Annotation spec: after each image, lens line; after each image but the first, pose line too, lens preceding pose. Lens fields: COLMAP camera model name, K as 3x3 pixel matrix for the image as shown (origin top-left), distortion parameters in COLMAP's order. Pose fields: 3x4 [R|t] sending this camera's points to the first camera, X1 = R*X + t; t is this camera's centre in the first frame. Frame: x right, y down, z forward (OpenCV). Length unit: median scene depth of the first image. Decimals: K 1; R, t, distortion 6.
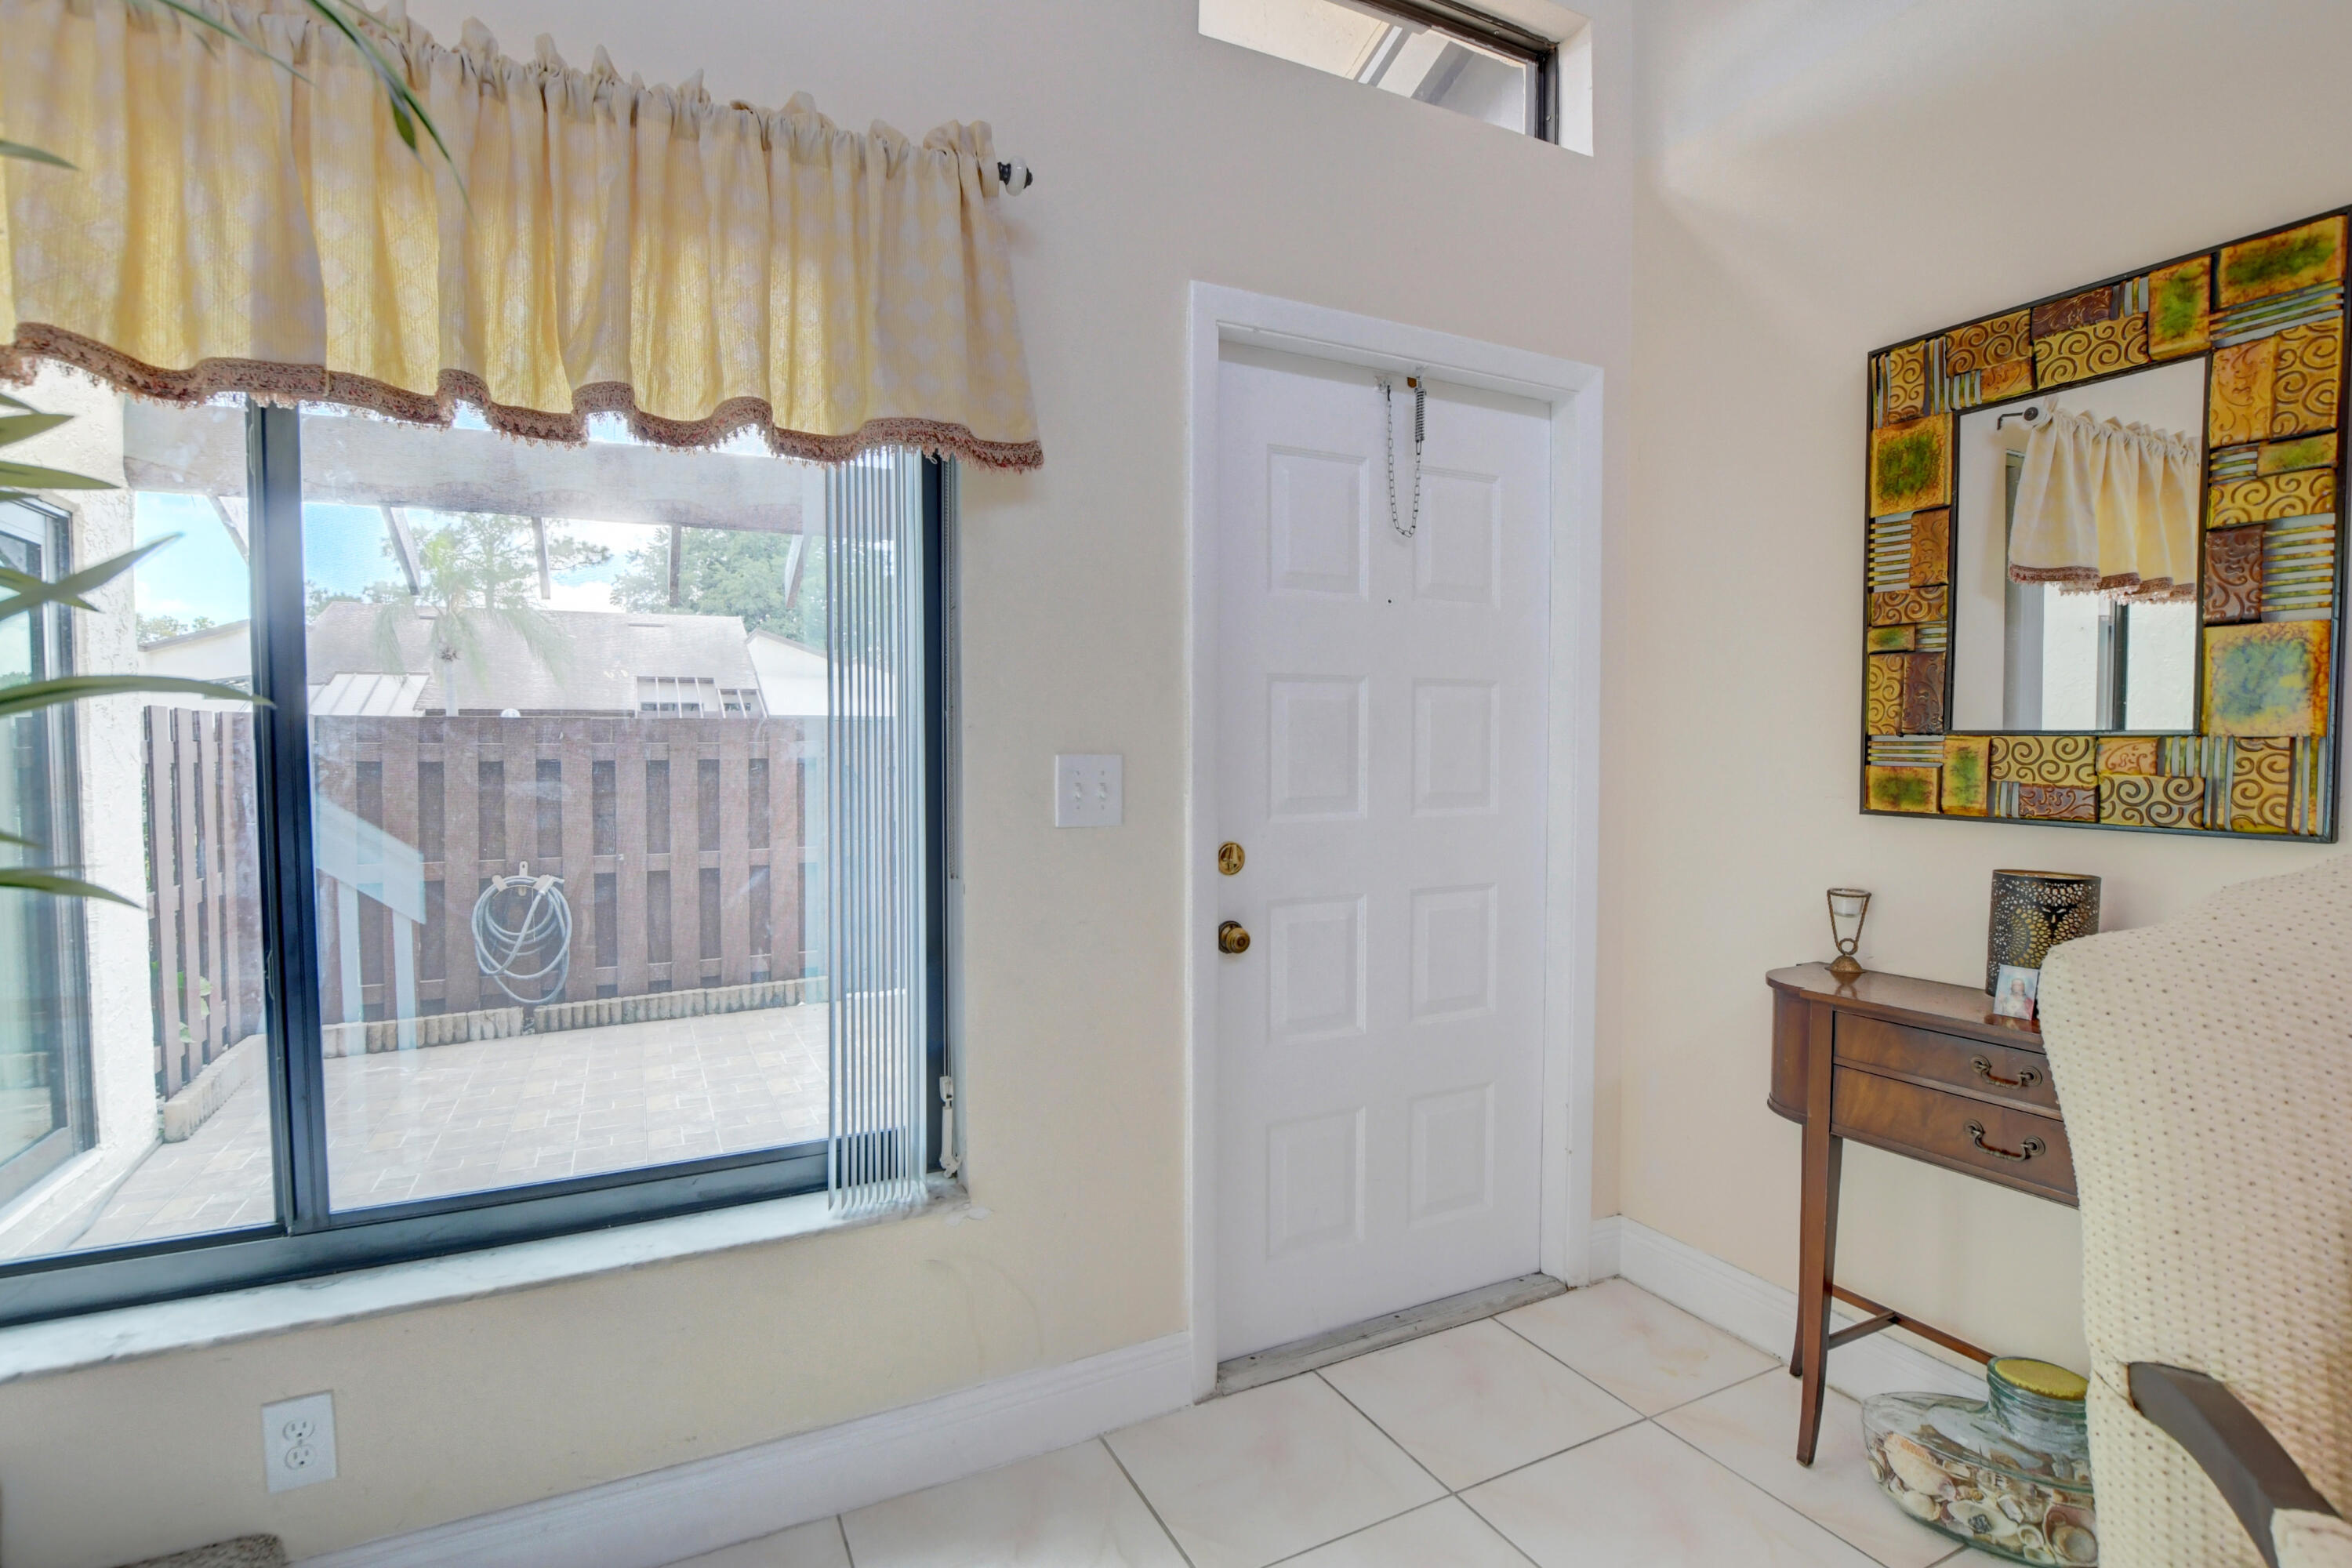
lens RADIAL K [[1103.6, 0, 1185.2], [0, 1103.6, 752.7], [0, 0, 1]] dist [-0.028920, 0.002887]
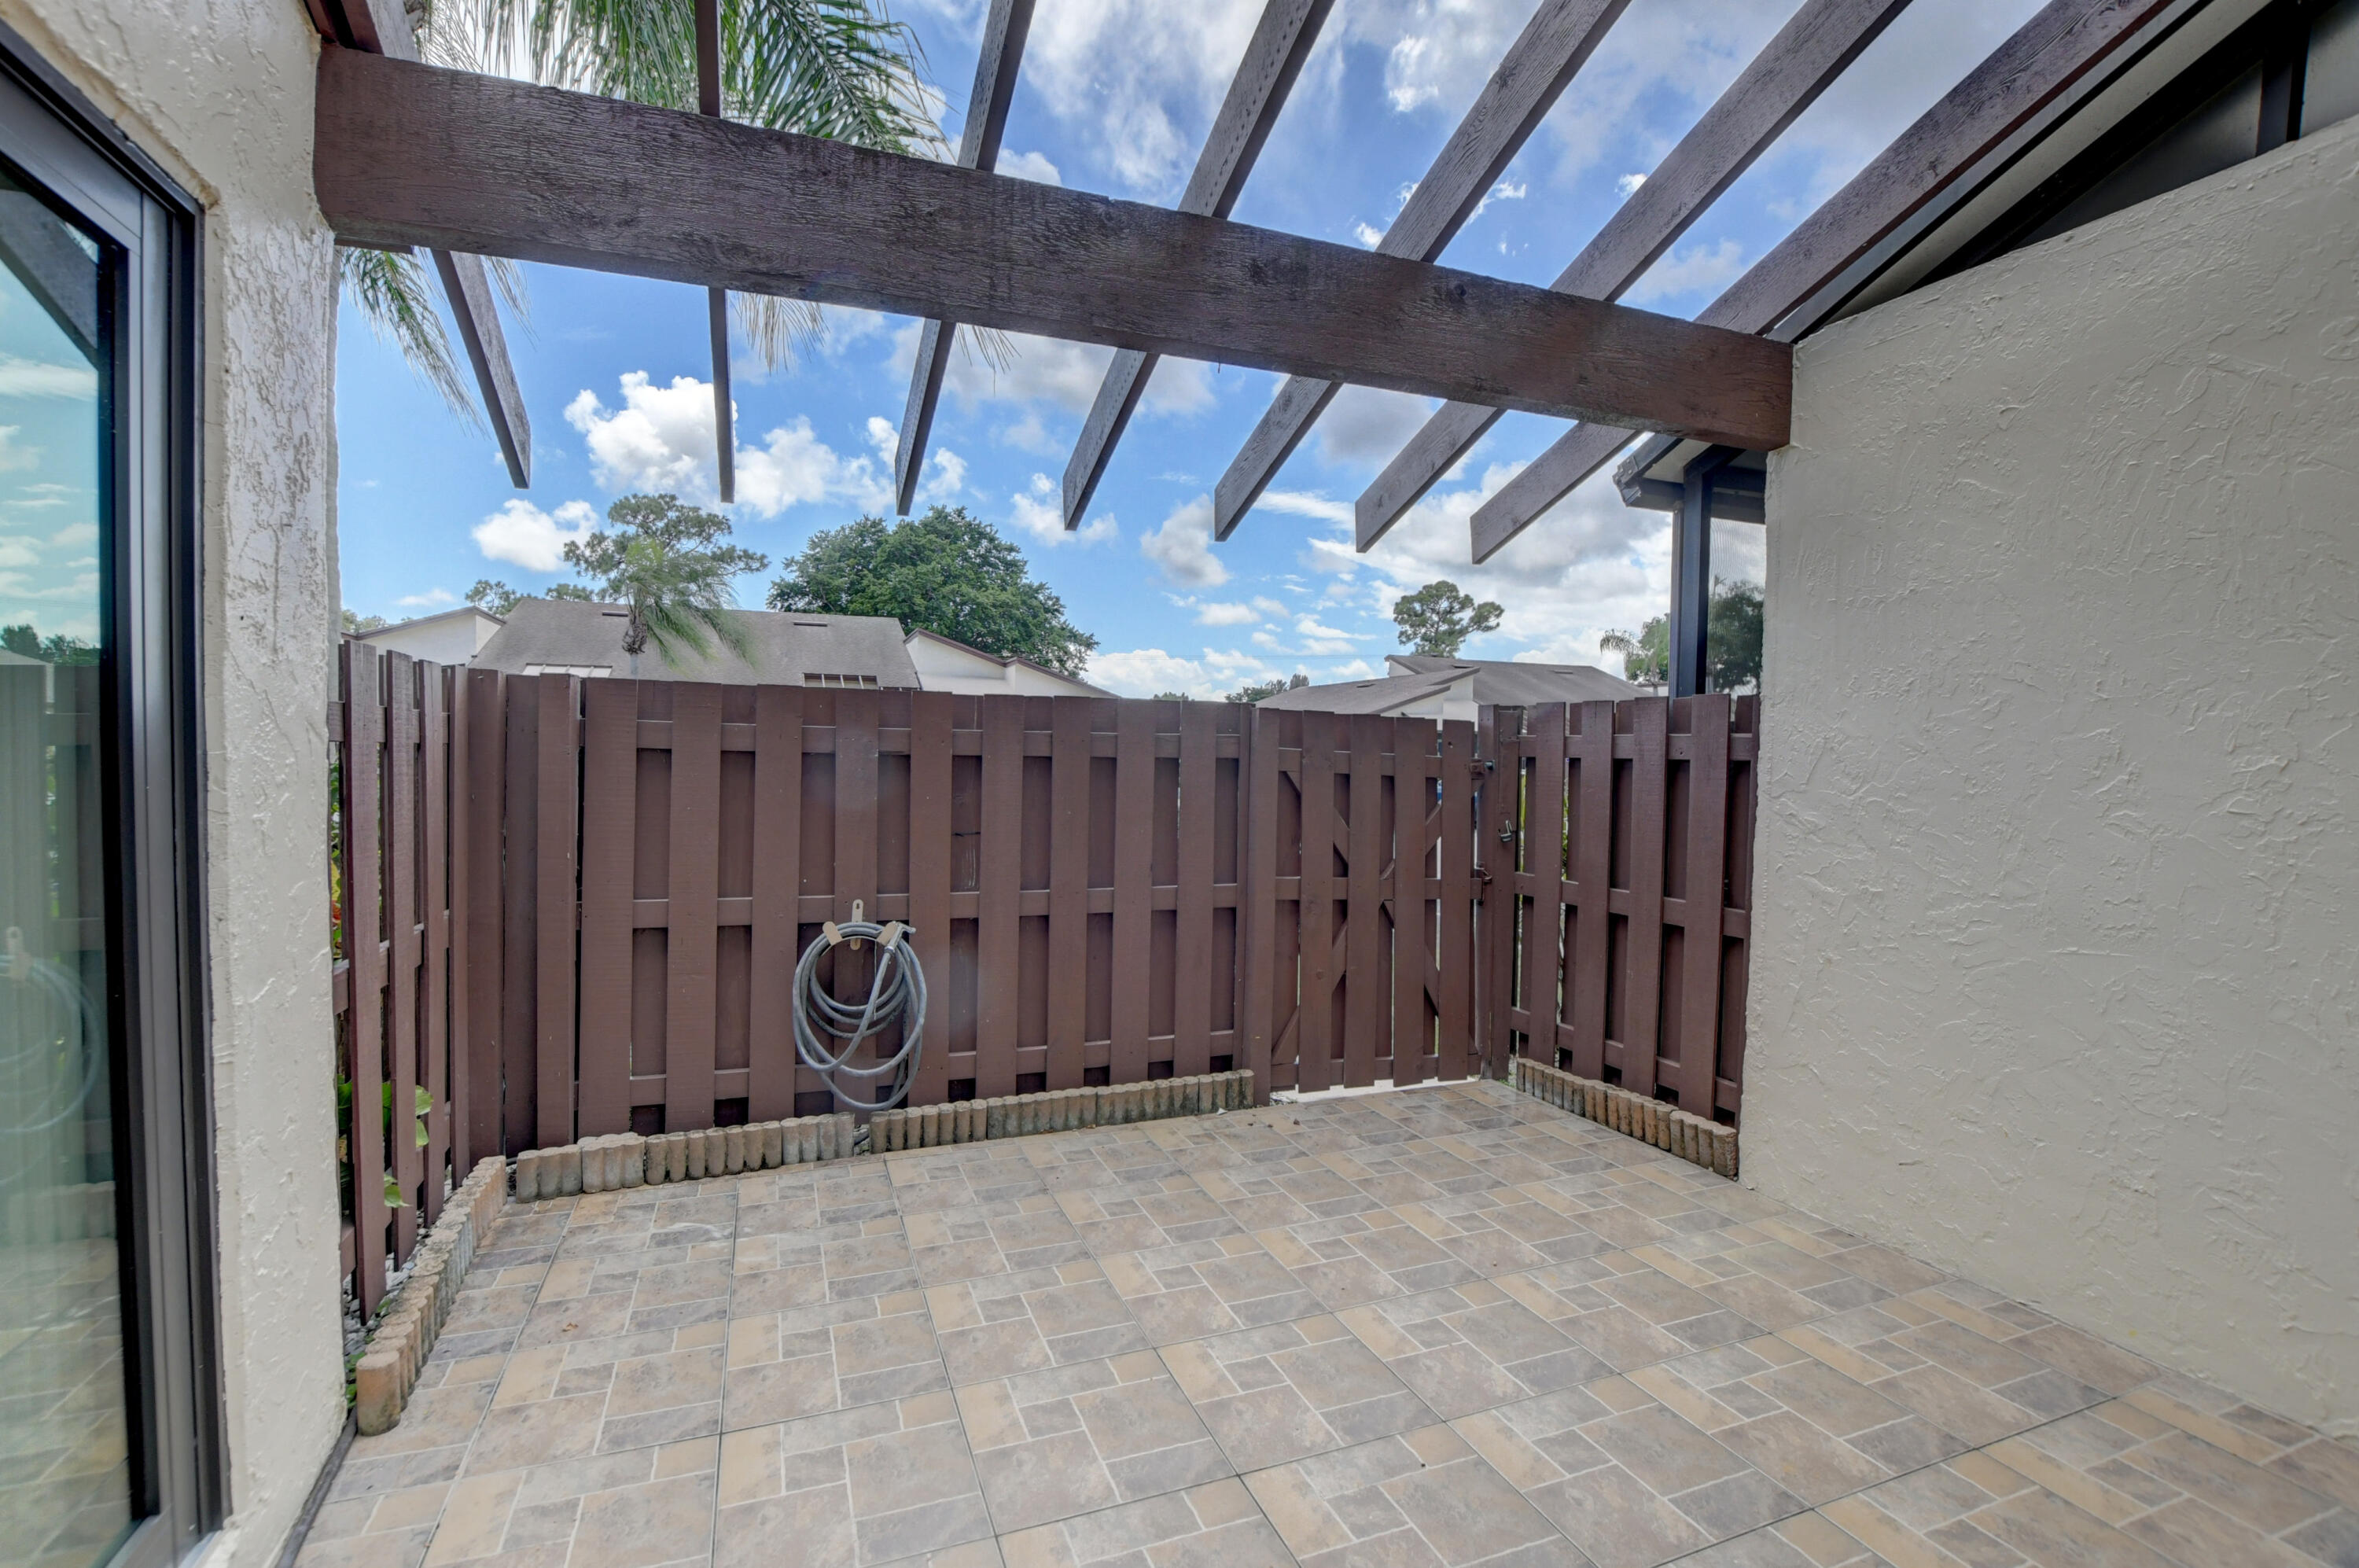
lens RADIAL K [[1051.6, 0, 1191.9], [0, 1051.6, 761.4], [0, 0, 1]] dist [-0.032632, 0.002011]
pose [[0.995803, 0.027213, -0.087382, -0.491051], [-0.027077, 0.999630, 0.002748, 0.007751], [0.087424, -0.000370, 0.996171, 0.521781]]
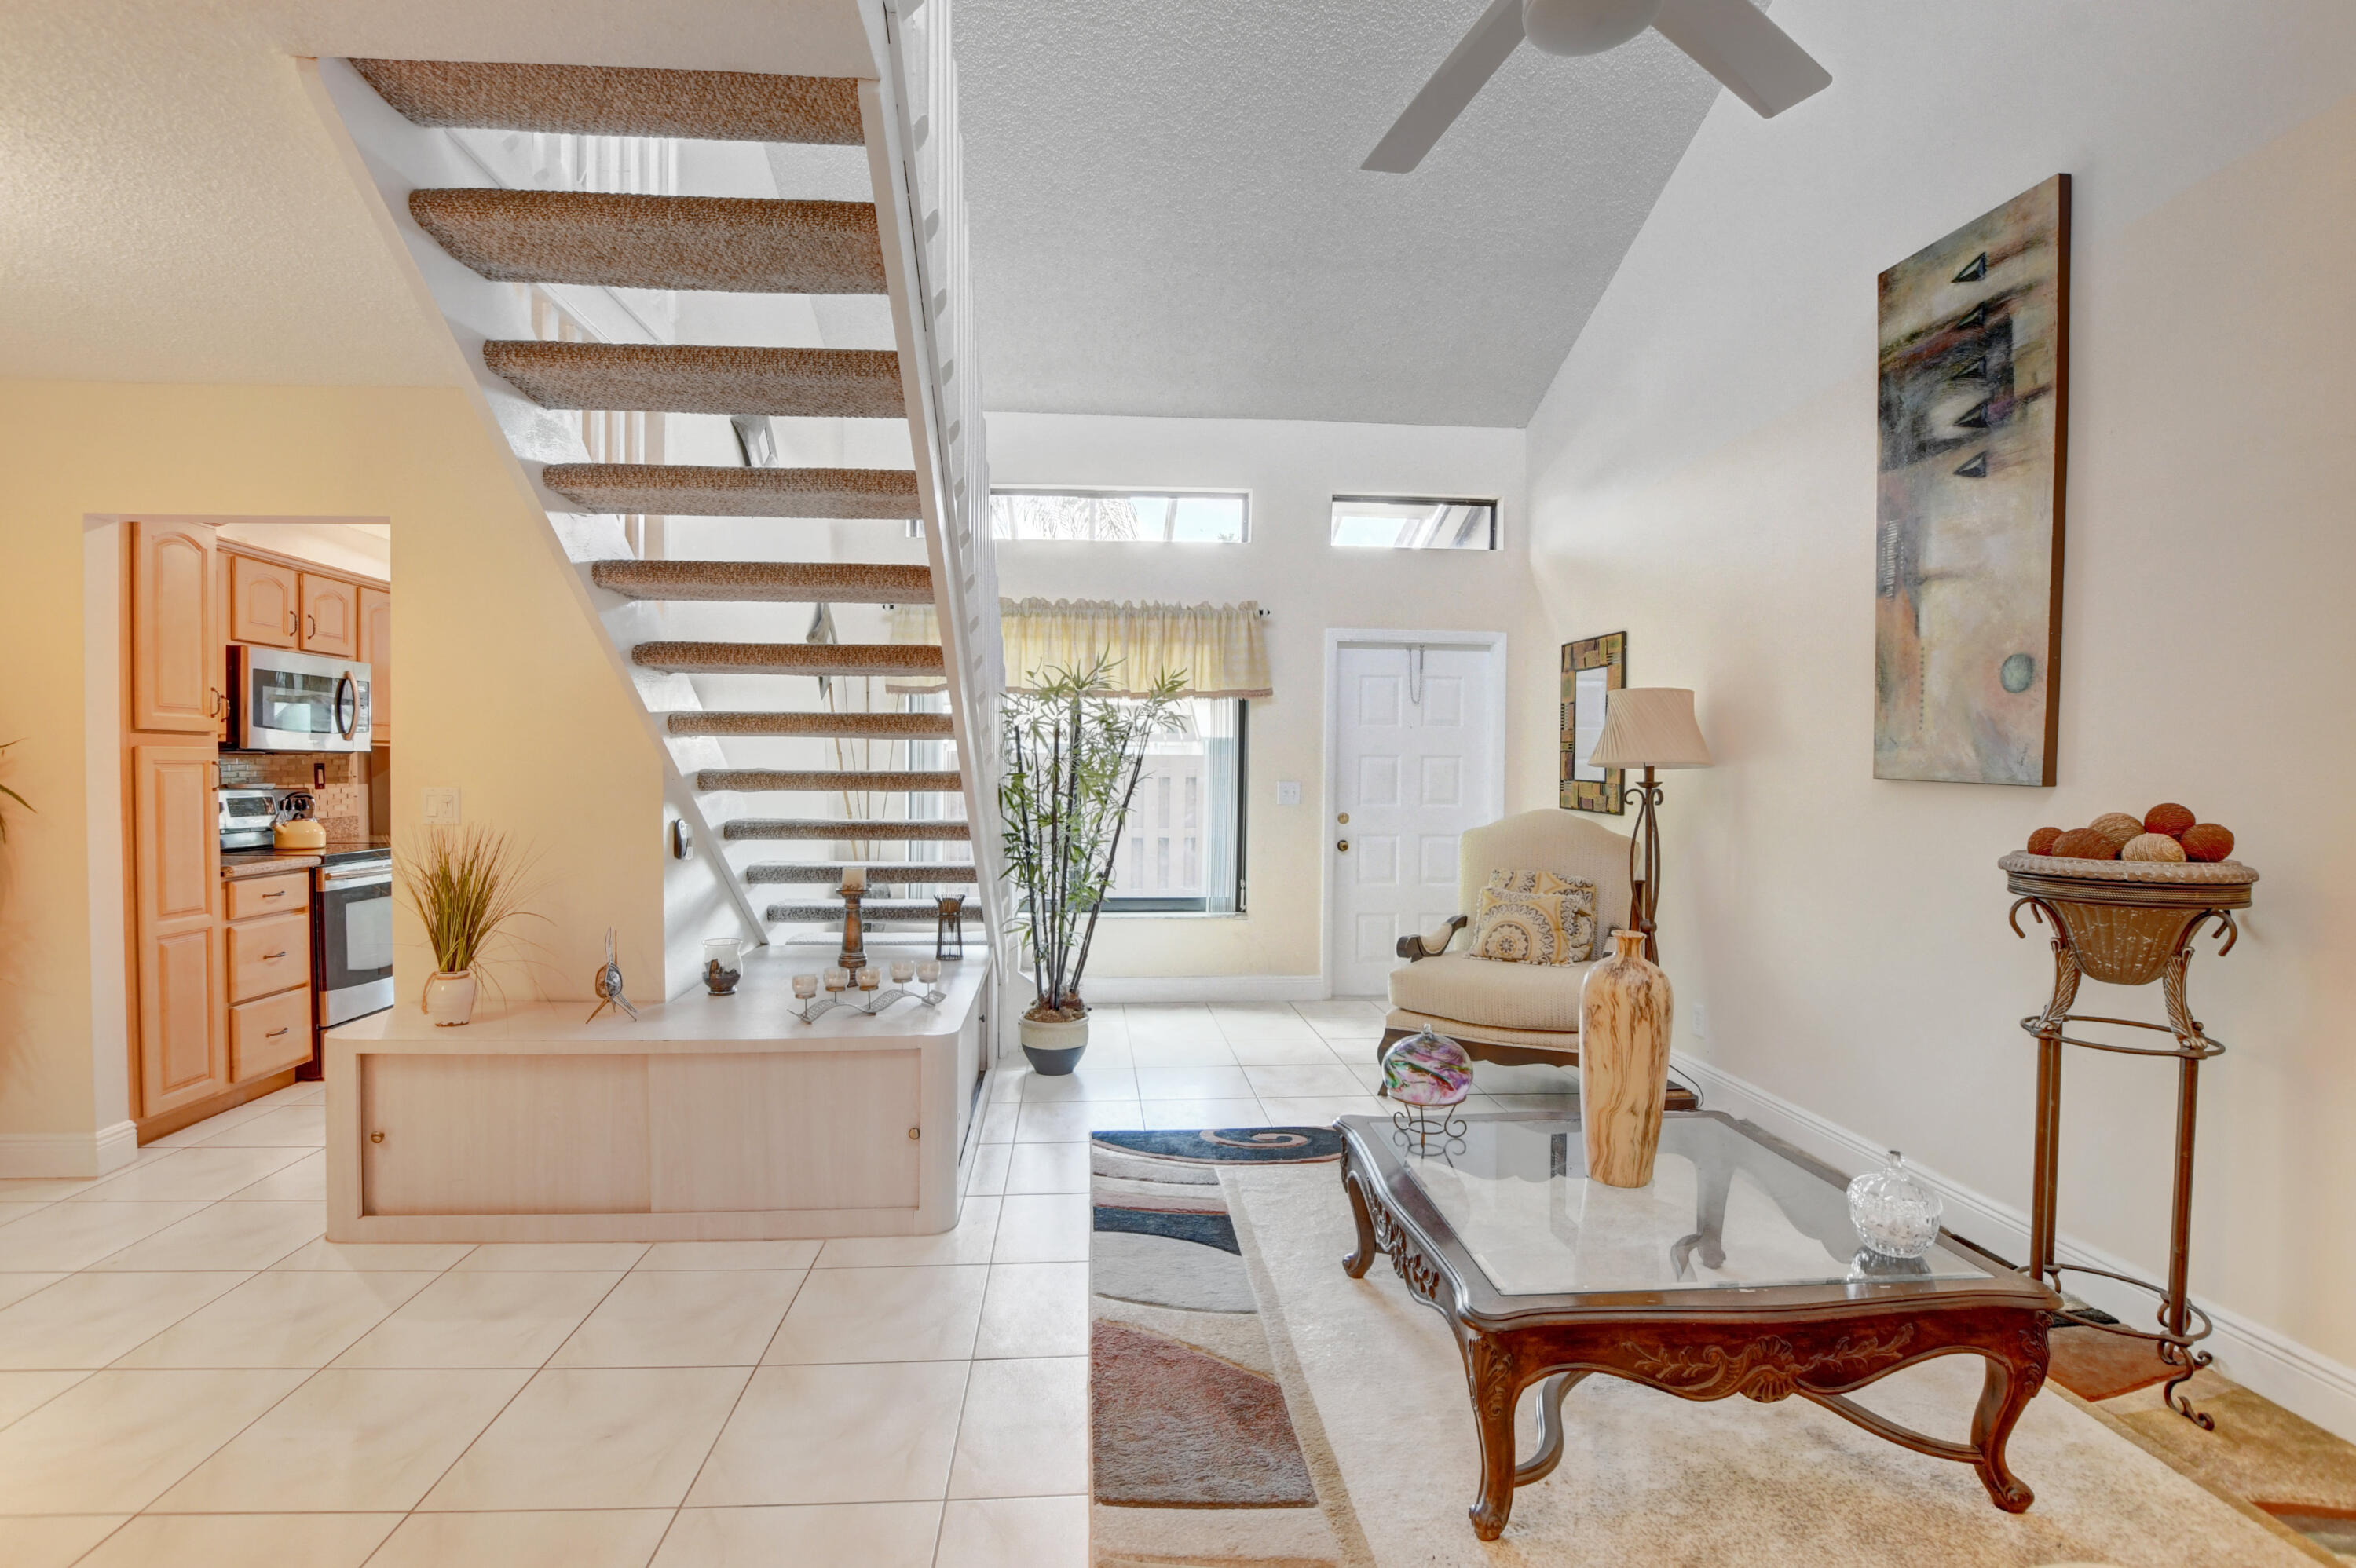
lens RADIAL K [[1105.4, 0, 1159.6], [0, 1105.4, 745.1], [0, 0, 1]] dist [-0.028920, 0.002887]
pose [[0.922487, 0.006829, -0.385967, 0.385812], [-0.014062, 0.999774, -0.015922, -0.024191], [0.385771, 0.020115, 0.922375, -1.011547]]
